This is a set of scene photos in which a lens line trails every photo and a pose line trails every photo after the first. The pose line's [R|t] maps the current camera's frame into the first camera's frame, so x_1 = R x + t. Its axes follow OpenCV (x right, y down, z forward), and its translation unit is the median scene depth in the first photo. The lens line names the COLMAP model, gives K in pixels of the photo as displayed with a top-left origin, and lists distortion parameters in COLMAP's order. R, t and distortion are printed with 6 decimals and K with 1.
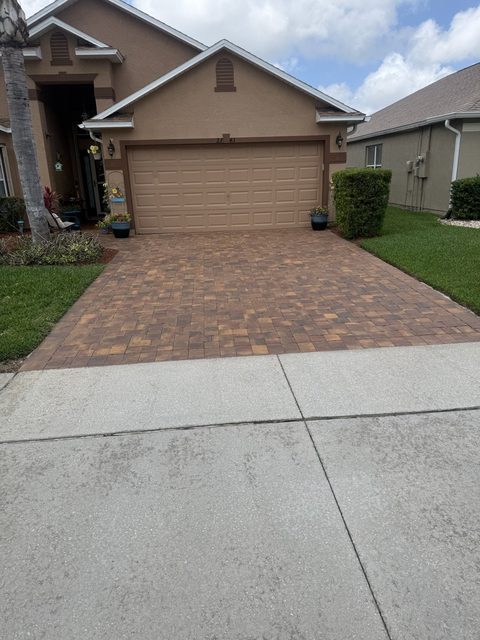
lens RADIAL K [[451.2, 0, 243.0], [0, 451.2, 320.5], [0, 0, 1]] dist [-0.000259, -0.004942]
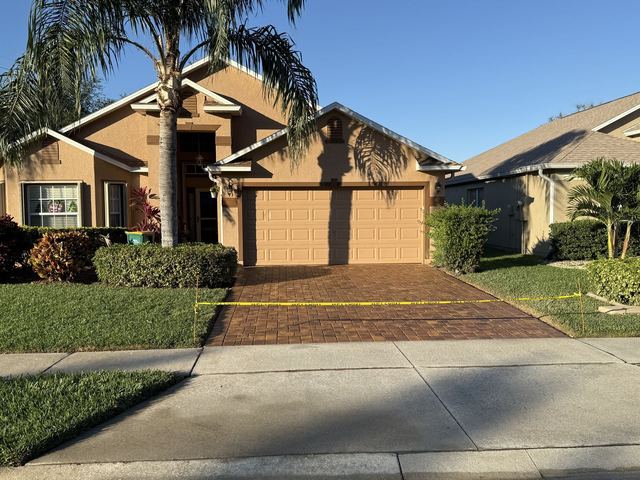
lens RADIAL K [[492.3, 0, 318.5], [0, 492.3, 241.0], [0, 0, 1]] dist [0.084848, 0.001083]
pose [[0.998867, 0.026331, -0.039634, -0.024449], [-0.035556, 0.966567, -0.253938, 0.044134], [0.031622, 0.255060, 0.966408, -0.134318]]
